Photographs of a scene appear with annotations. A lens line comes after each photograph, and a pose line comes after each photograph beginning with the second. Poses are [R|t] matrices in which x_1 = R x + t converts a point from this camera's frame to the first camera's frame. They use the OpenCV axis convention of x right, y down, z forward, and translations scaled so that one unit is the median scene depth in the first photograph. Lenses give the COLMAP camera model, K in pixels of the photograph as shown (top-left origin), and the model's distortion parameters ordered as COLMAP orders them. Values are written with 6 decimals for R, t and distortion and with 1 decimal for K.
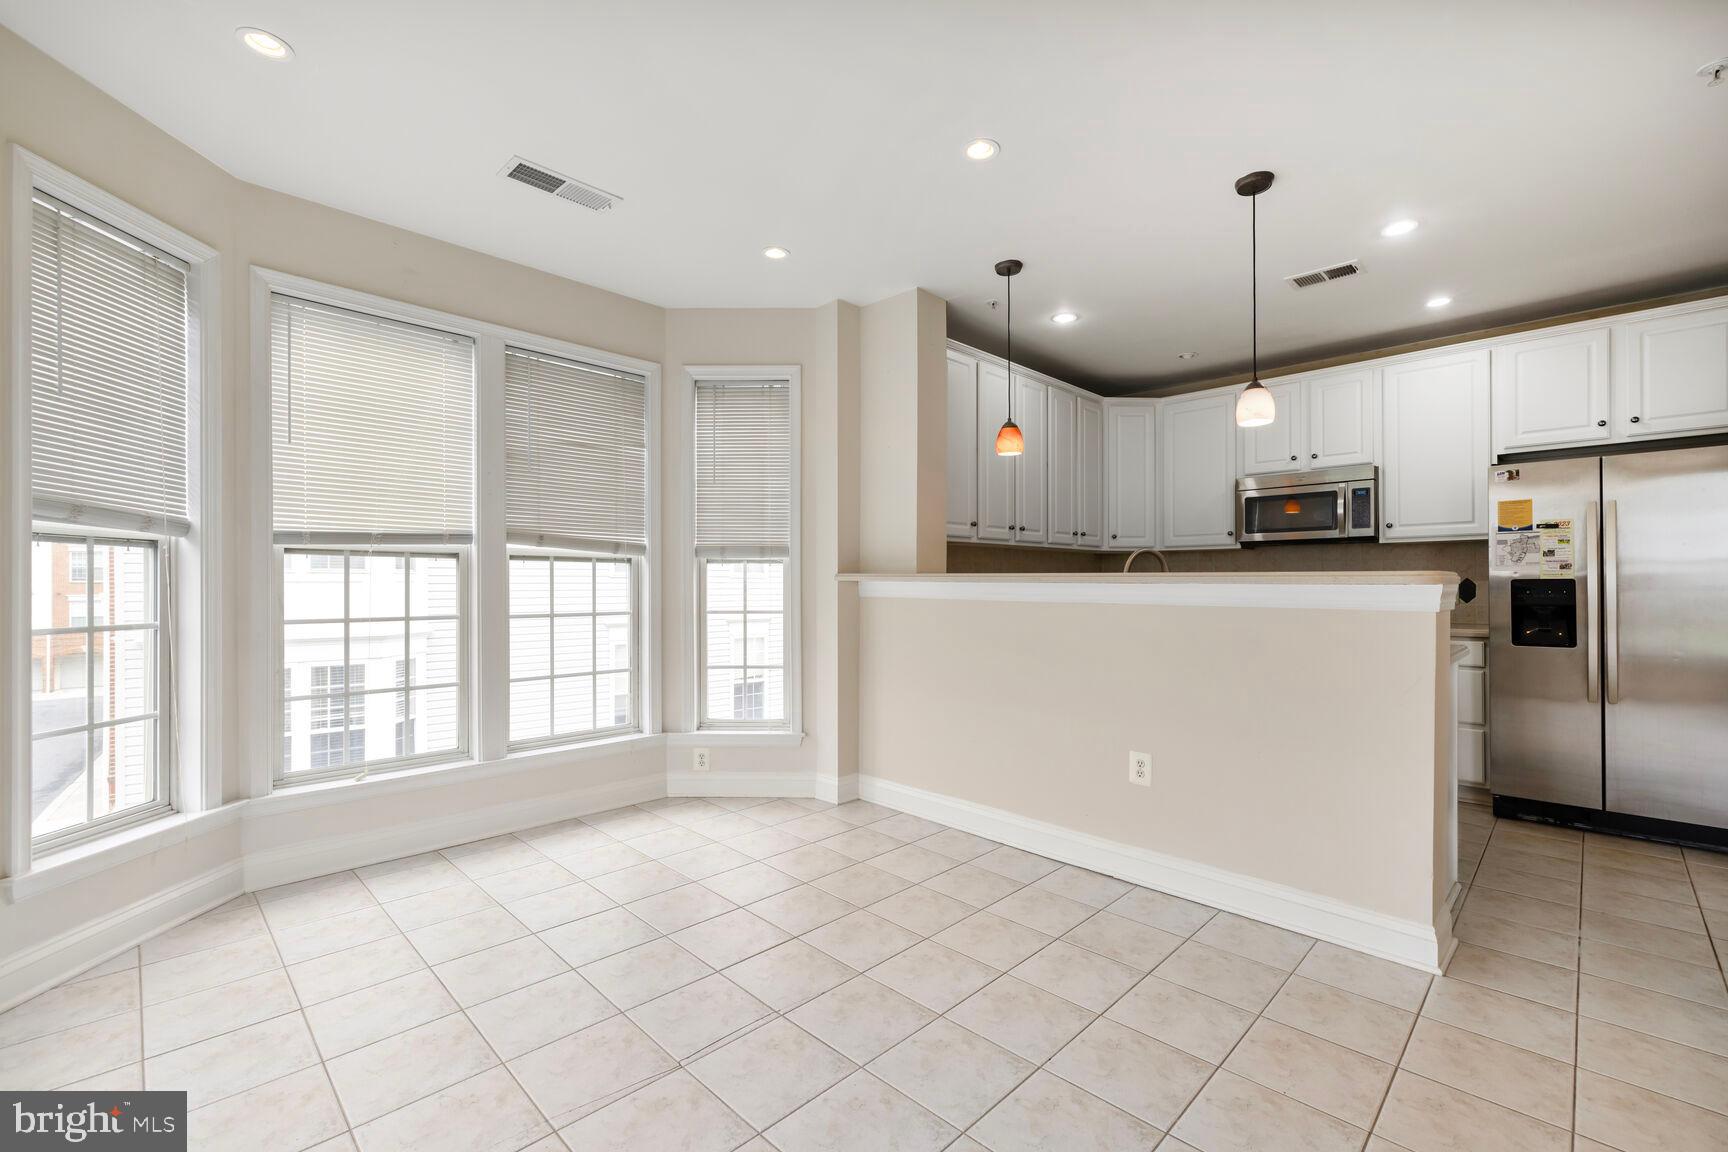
lens RADIAL K [[739.6, 0, 877.3], [0, 739.6, 584.2], [0, 0, 1]] dist [0.002312, -0.000069]
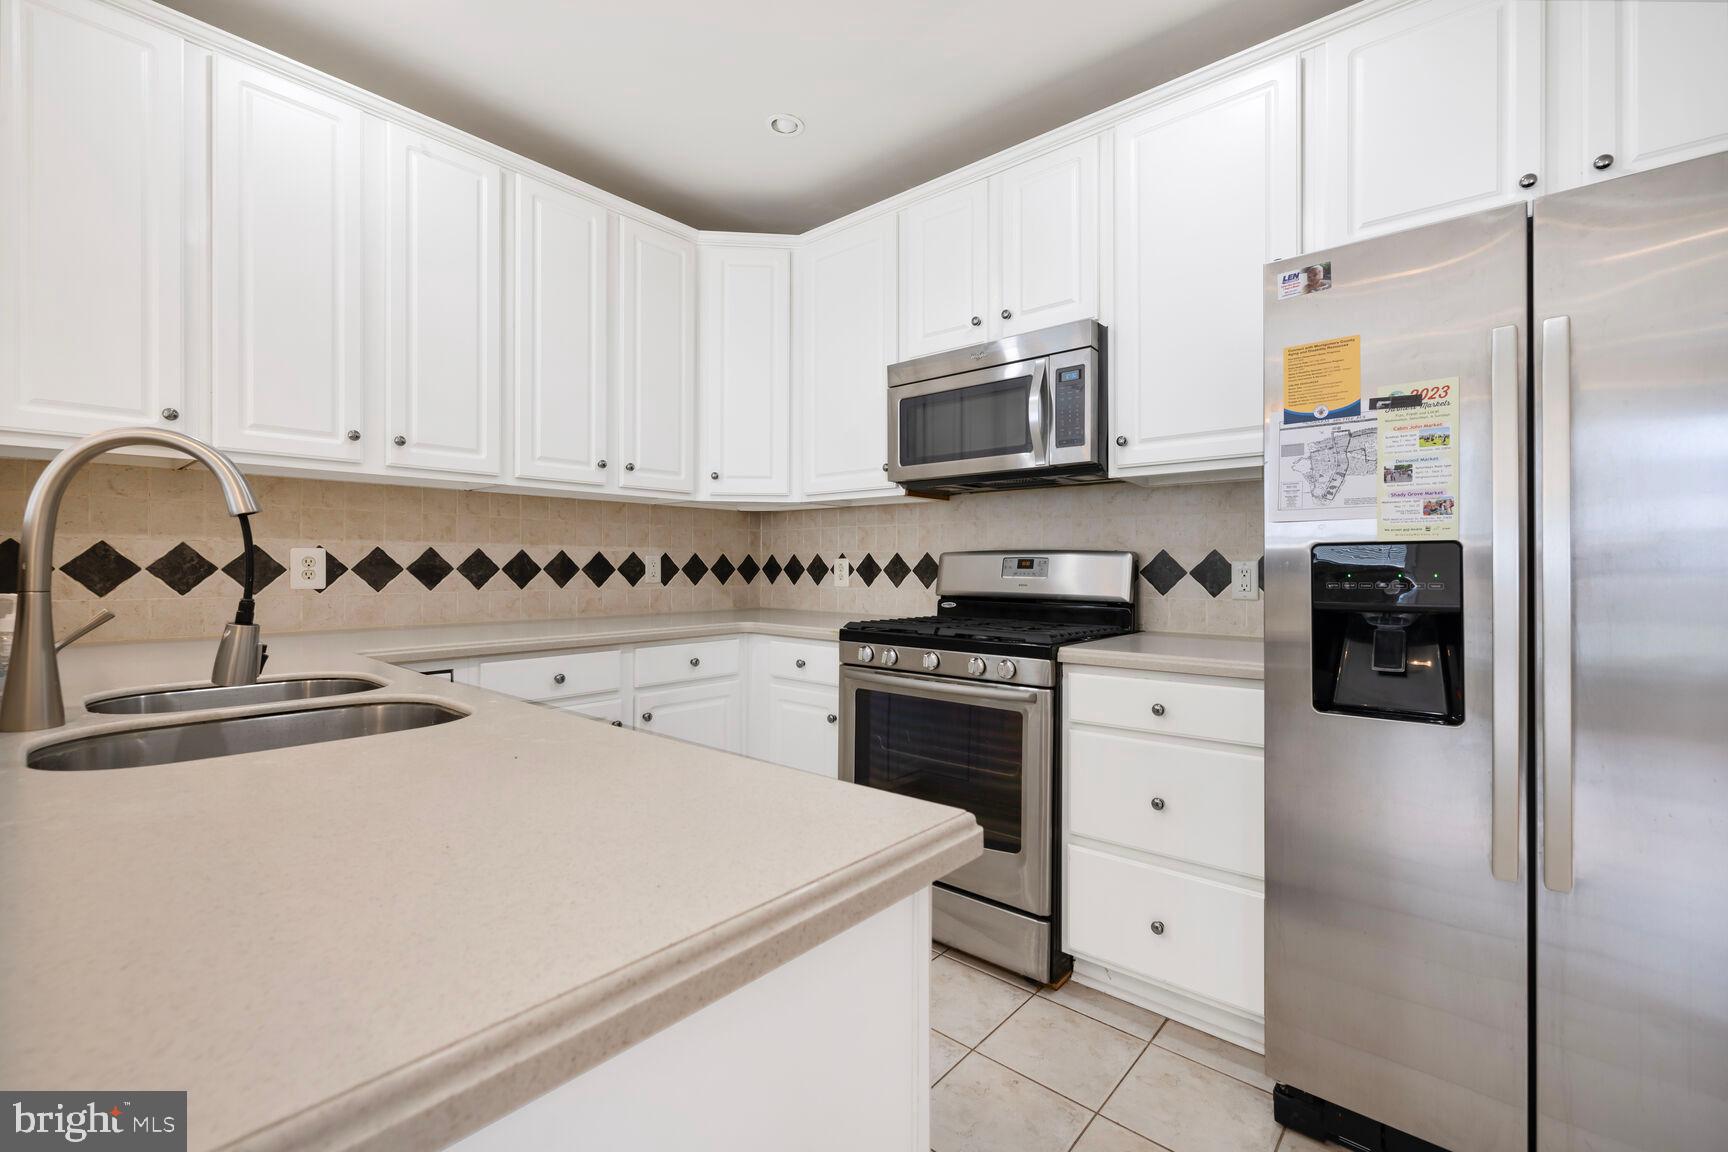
lens RADIAL K [[739.6, 0, 868.7], [0, 739.6, 565.9], [0, 0, 1]] dist [0.002312, -0.000069]
pose [[0.998191, 0.005299, 0.059892, 0.488335], [-0.005448, 0.999982, 0.002314, 0.004921], [-0.059878, -0.002636, 0.998202, 0.507644]]
